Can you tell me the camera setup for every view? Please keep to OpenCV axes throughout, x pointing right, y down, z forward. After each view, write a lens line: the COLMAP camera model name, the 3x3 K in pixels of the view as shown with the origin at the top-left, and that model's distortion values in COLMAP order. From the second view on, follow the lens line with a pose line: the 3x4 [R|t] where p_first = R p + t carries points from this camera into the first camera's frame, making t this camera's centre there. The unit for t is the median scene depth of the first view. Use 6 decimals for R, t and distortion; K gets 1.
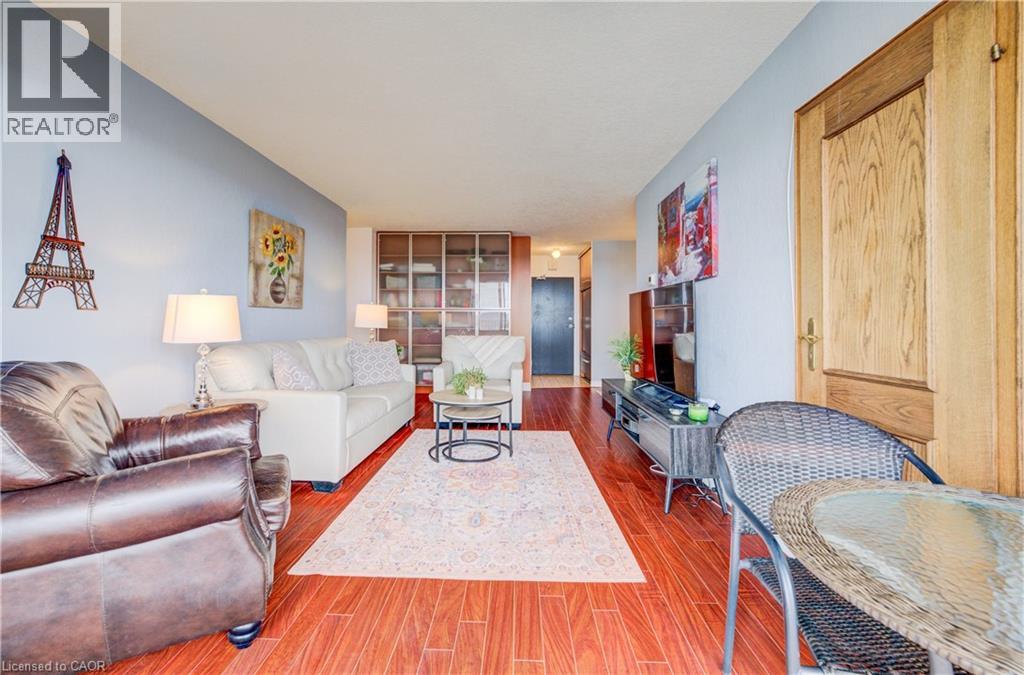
lens RADIAL K [[403.2, 0, 510.2], [0, 403.2, 323.4], [0, 0, 1]] dist [0.003626, 0.000895]
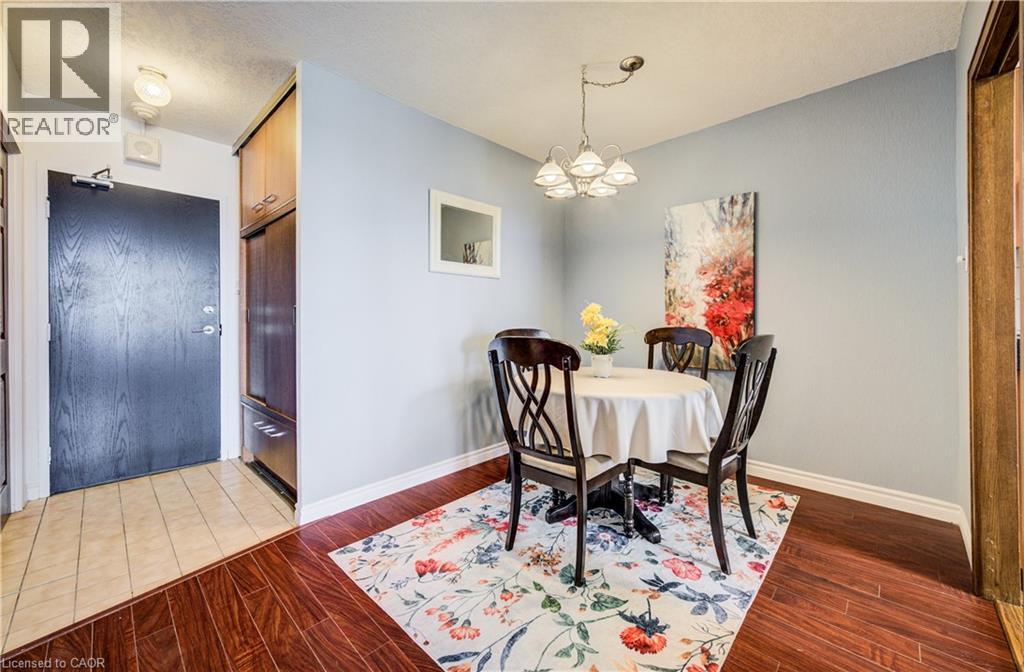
lens RADIAL K [[403.2, 0, 520.8], [0, 403.2, 322.2], [0, 0, 1]] dist [0.003626, 0.000895]
pose [[0.671229, -0.007272, 0.741214, 0.172615], [0.006587, 0.999971, 0.003846, 0.000384], [-0.741221, 0.002301, 0.671257, 1.381169]]
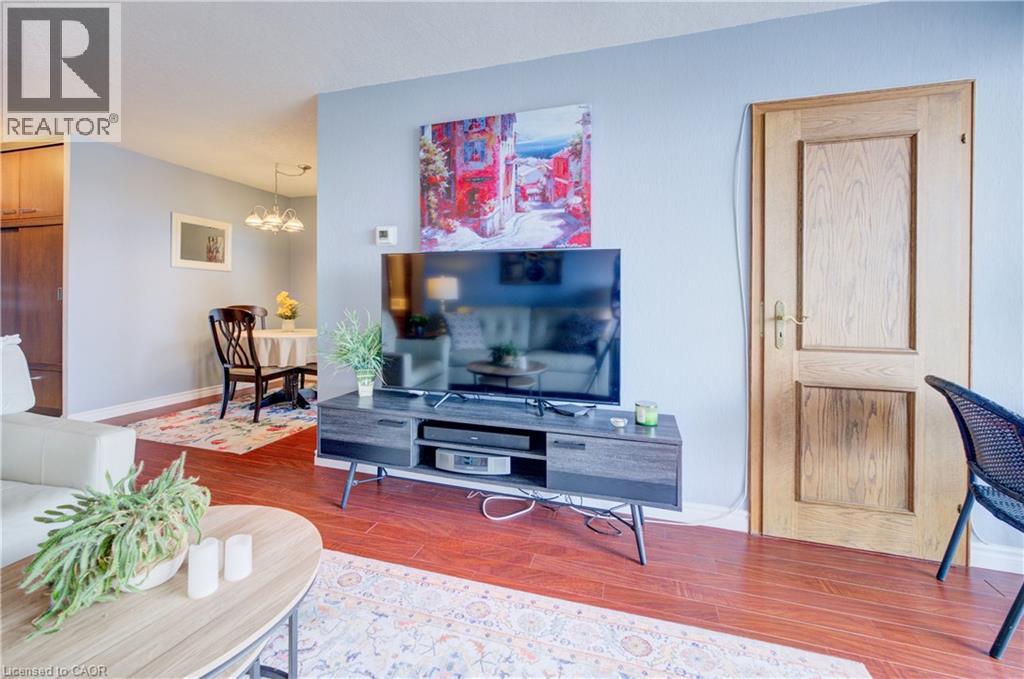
lens RADIAL K [[418.0, 0, 505.0], [0, 418.0, 304.9], [0, 0, 1]] dist [0.000595, -0.000037]
pose [[0.281751, -0.003651, 0.959481, -0.287236], [-0.009096, 0.999938, 0.006476, -0.001276], [-0.959445, -0.010552, 0.281700, 0.722172]]
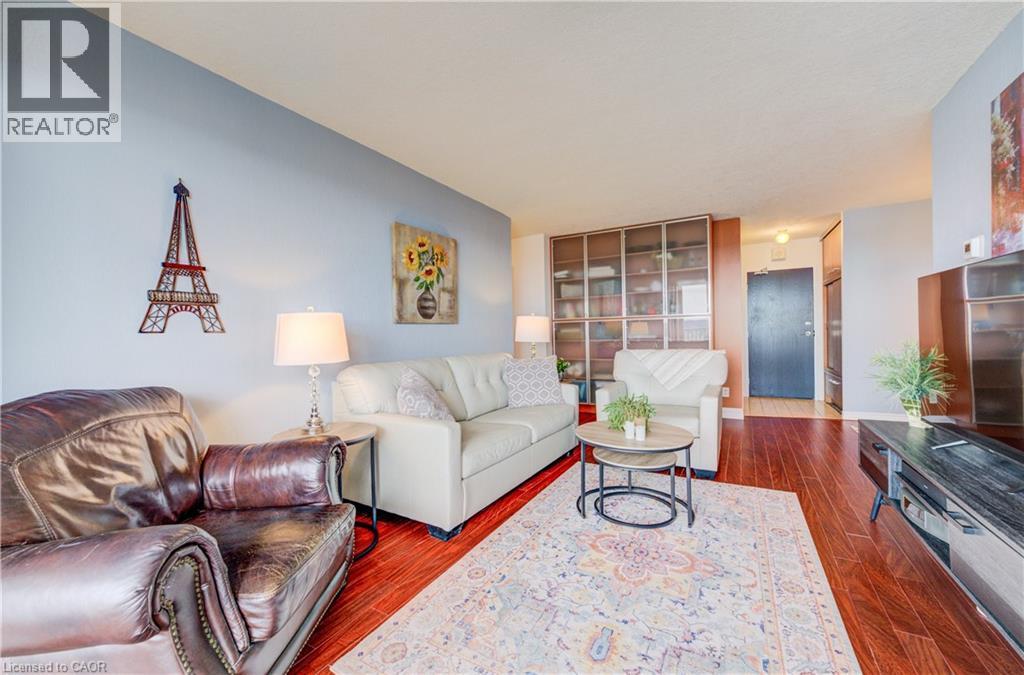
lens RADIAL K [[403.2, 0, 520.1], [0, 403.2, 342.7], [0, 0, 1]] dist [0.003626, 0.000895]
pose [[0.885055, -0.013525, -0.465290, 0.070009], [0.024097, 0.999569, 0.016781, -0.003993], [0.464863, -0.026064, 0.884999, 0.255361]]
